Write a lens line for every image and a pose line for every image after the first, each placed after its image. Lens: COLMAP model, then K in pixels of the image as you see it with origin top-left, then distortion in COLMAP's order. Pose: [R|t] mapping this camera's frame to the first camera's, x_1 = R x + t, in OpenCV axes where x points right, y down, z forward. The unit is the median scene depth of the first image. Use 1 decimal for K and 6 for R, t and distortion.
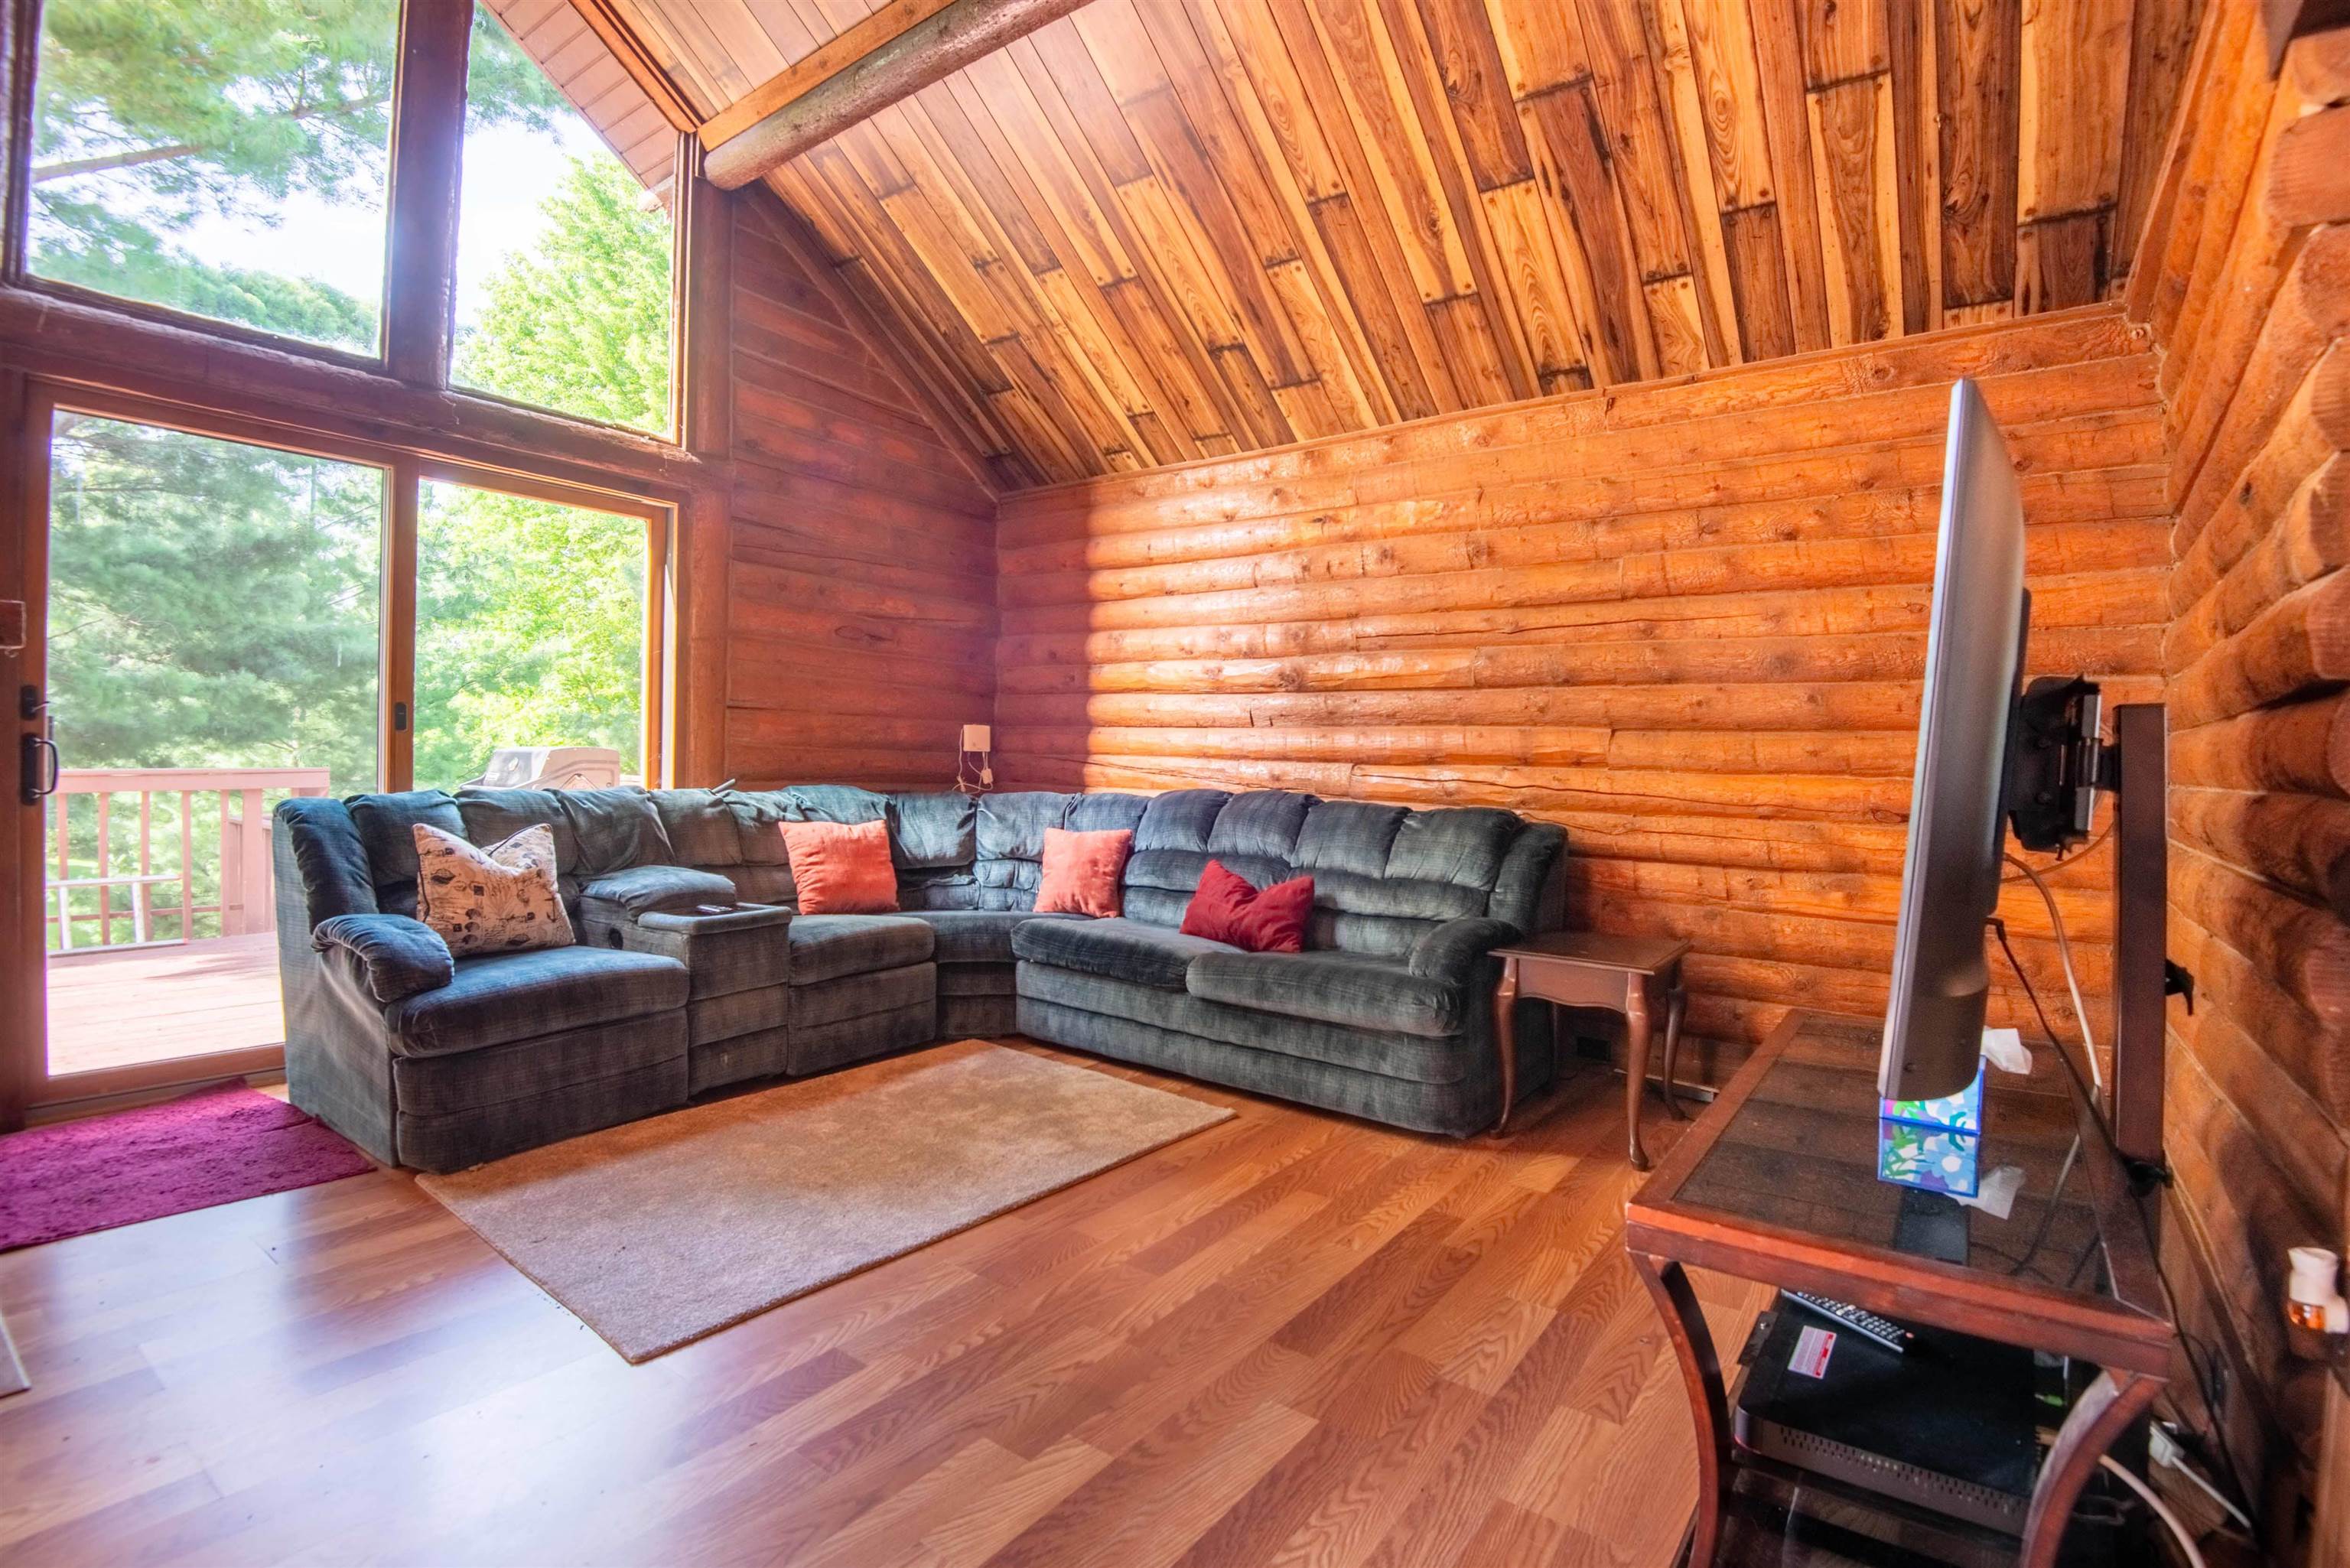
lens RADIAL K [[1102.5, 0, 1171.6], [0, 1102.5, 776.2], [0, 0, 1]] dist [-0.008857, -0.024703]
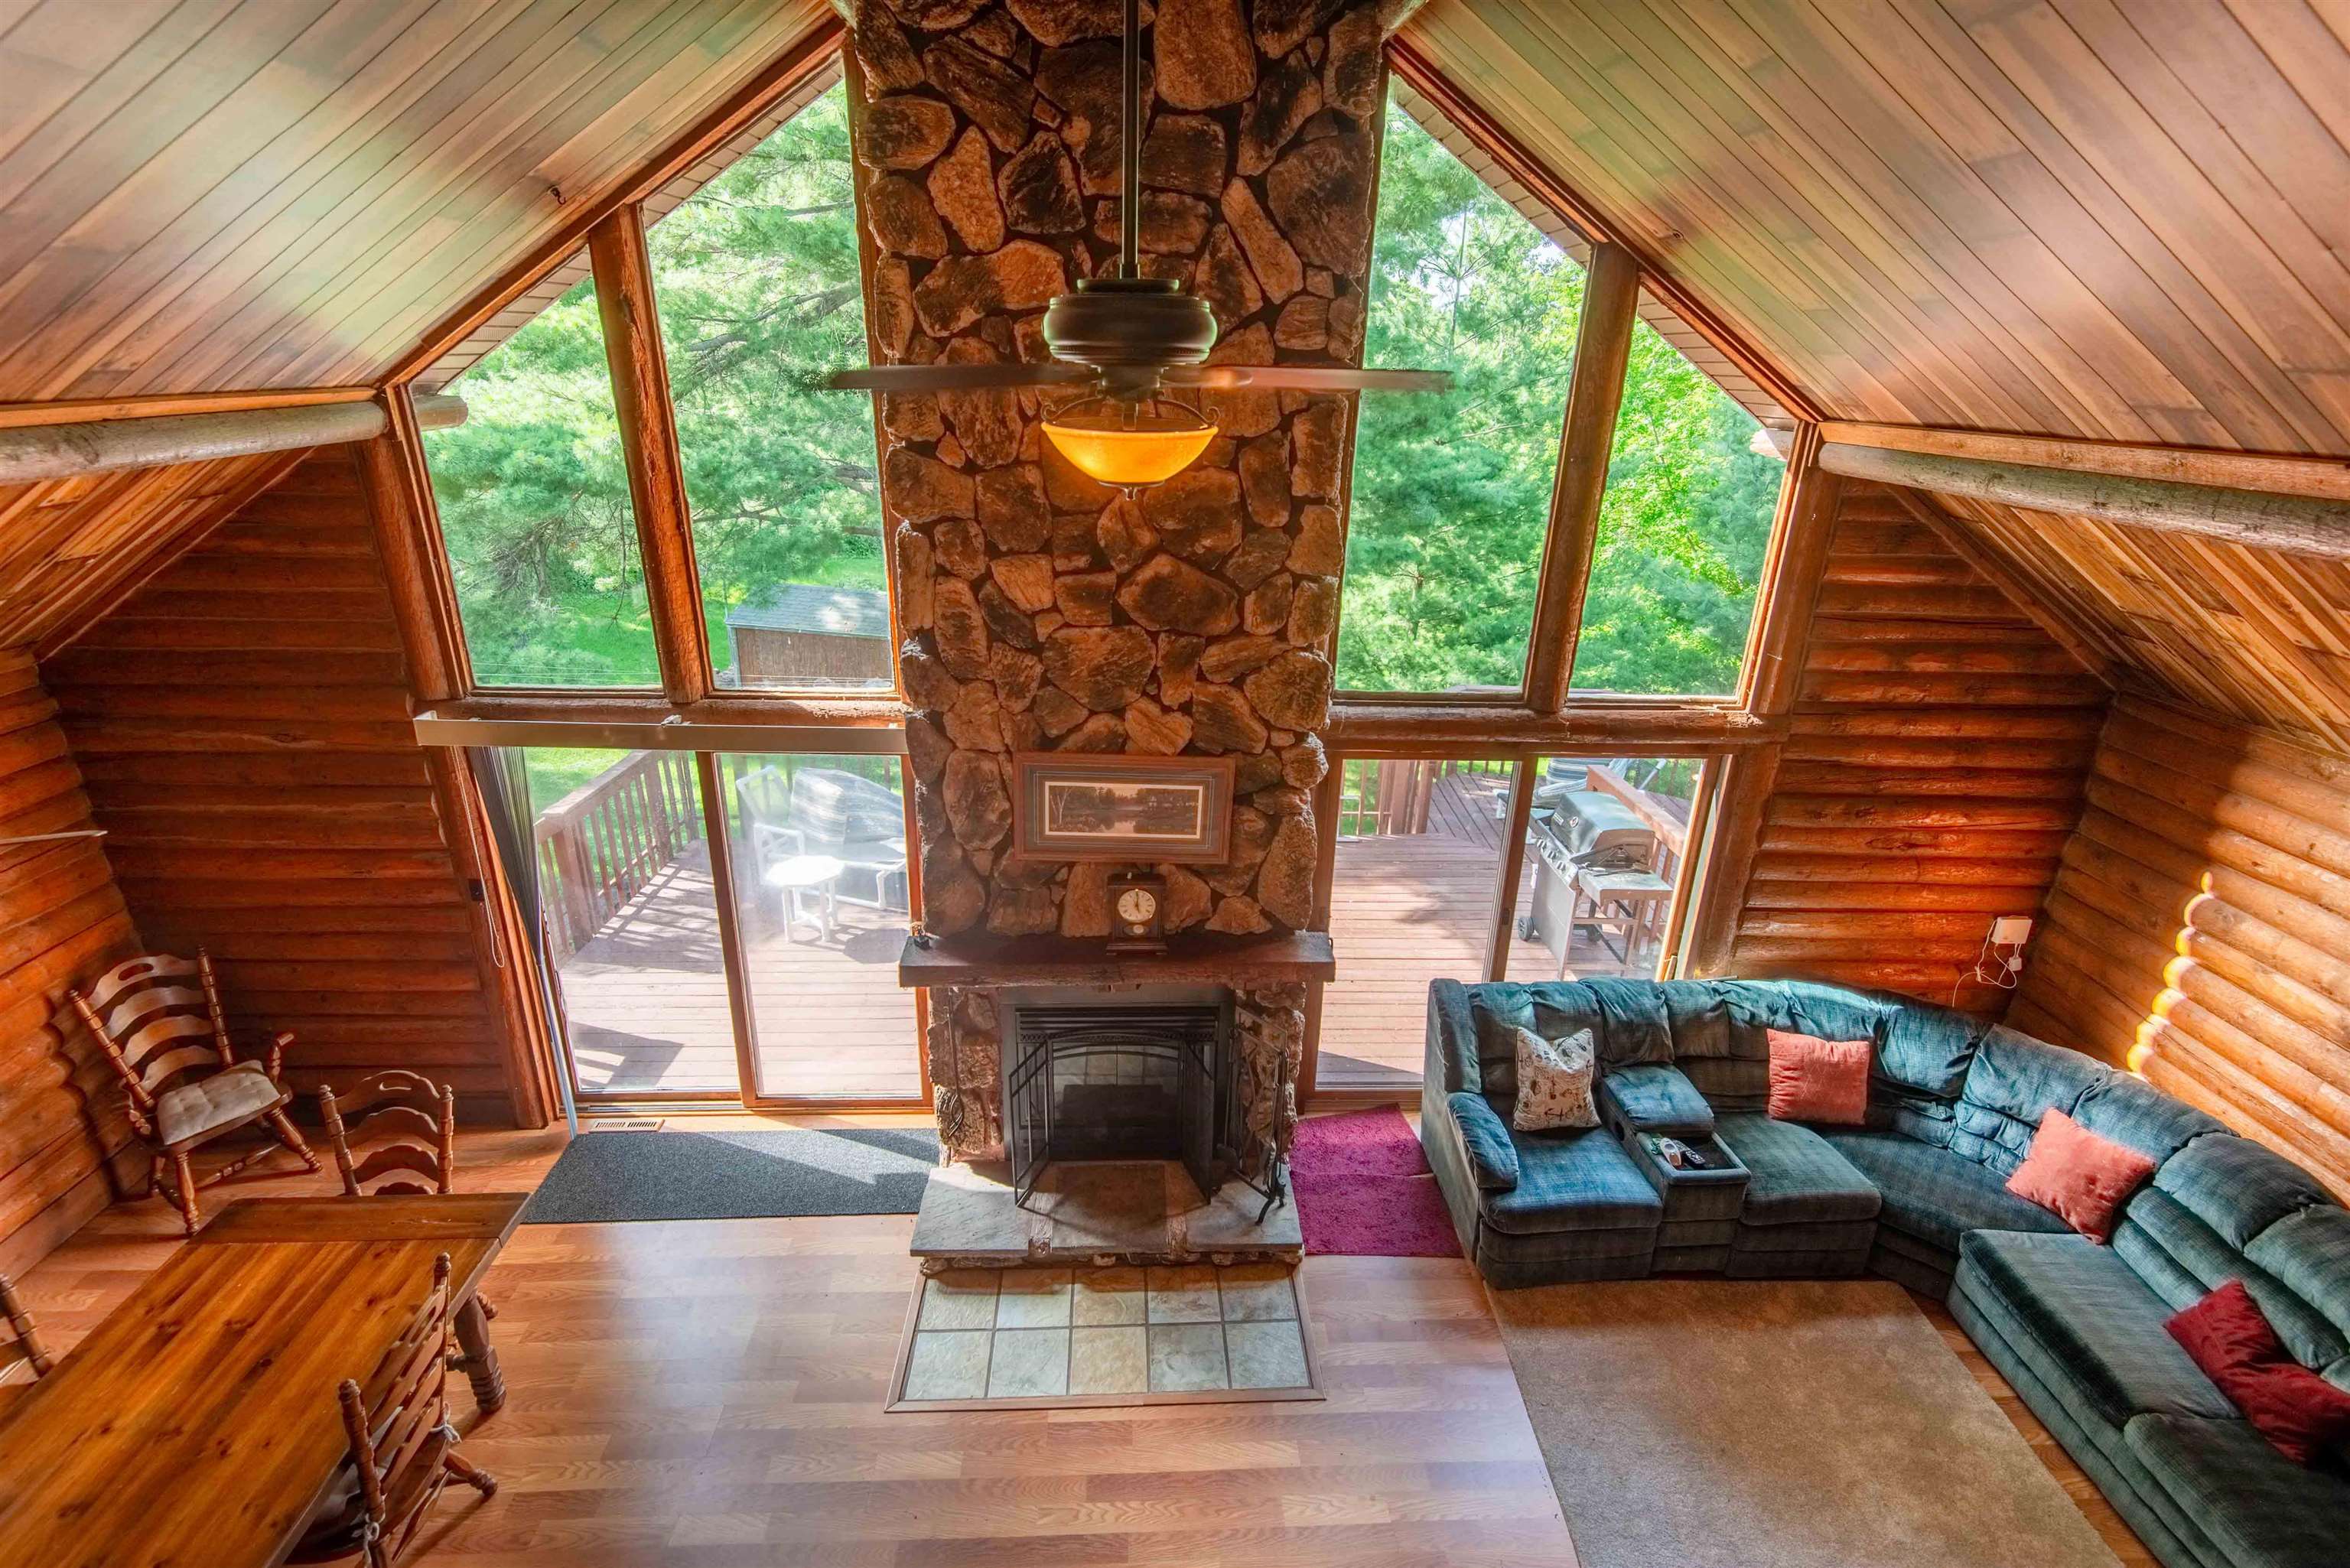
lens RADIAL K [[1072.6, 0, 1176.4], [0, 1072.6, 775.4], [0, 0, 1]] dist [0.035756, -0.017917]
pose [[0.632195, 0.269598, -0.726392, 0.029303], [-0.023990, 0.943873, 0.329436, -0.679716], [0.774438, -0.190842, 0.603180, -0.199944]]
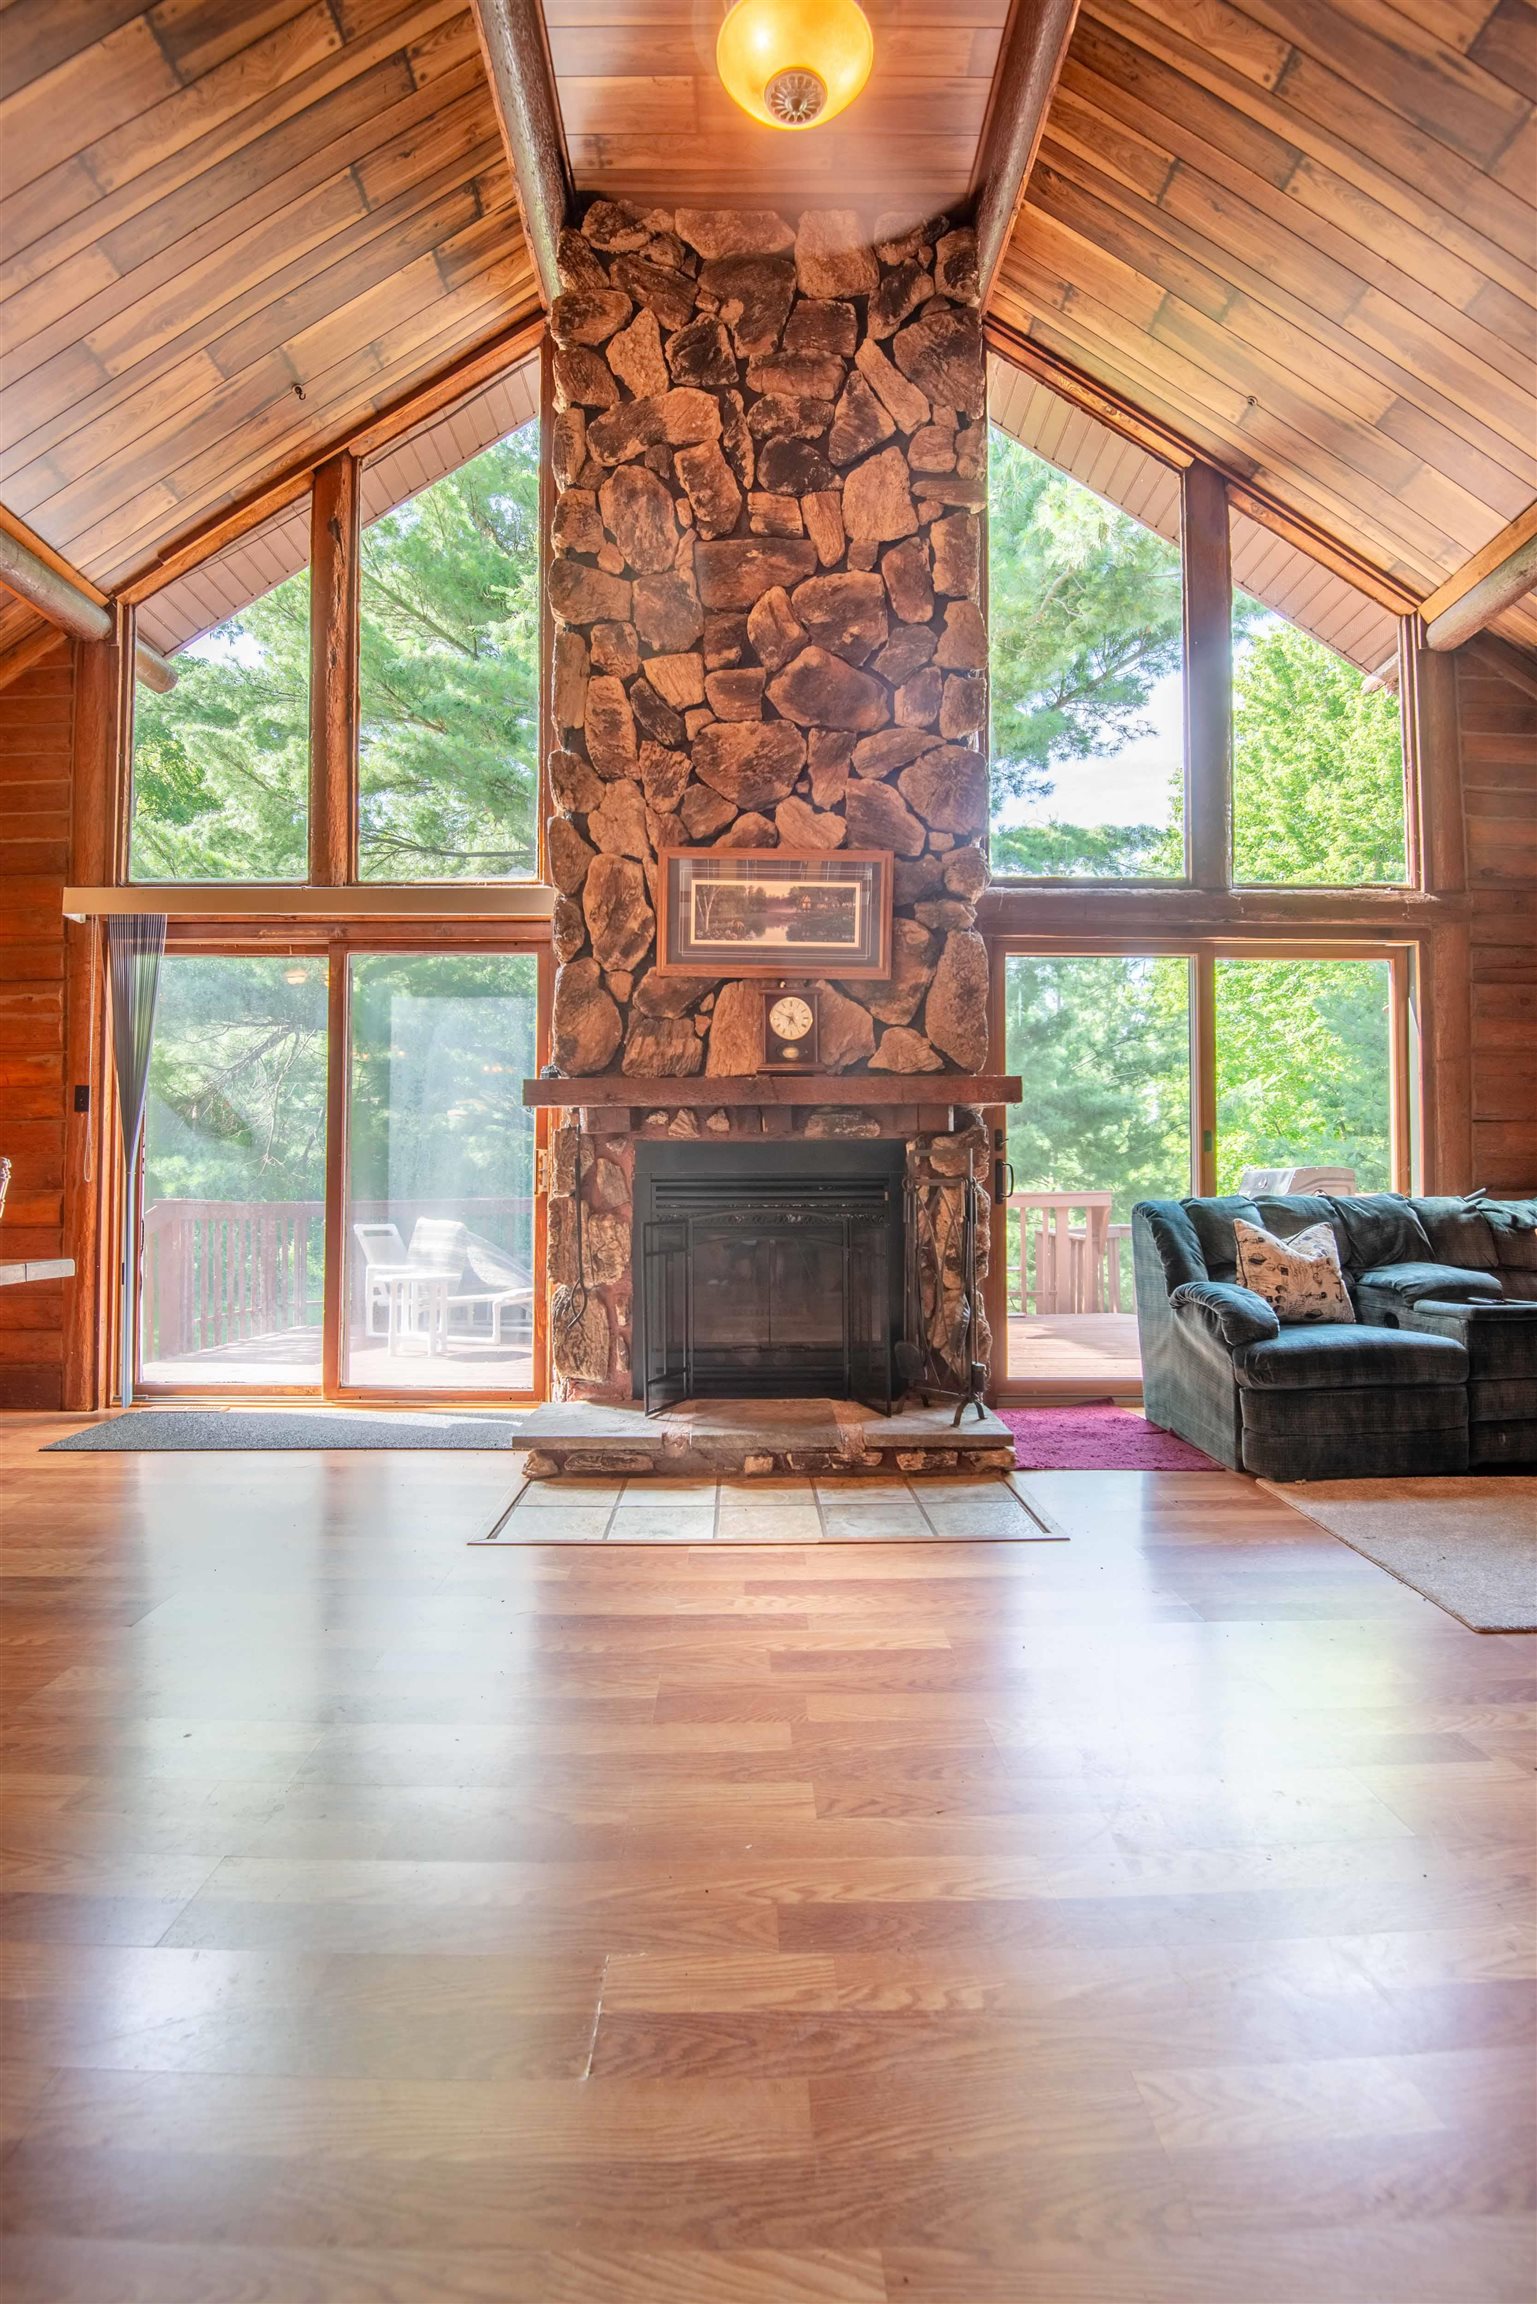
lens RADIAL K [[1080.9, 0, 758.6], [0, 1080.9, 1150.8], [0, 0, 1]] dist [-0.008857, -0.024703]
pose [[0.604771, -0.044197, -0.795172, 0.000423], [-0.000741, 0.998427, -0.056057, 0.029182], [0.796399, 0.034491, 0.603787, -0.209275]]
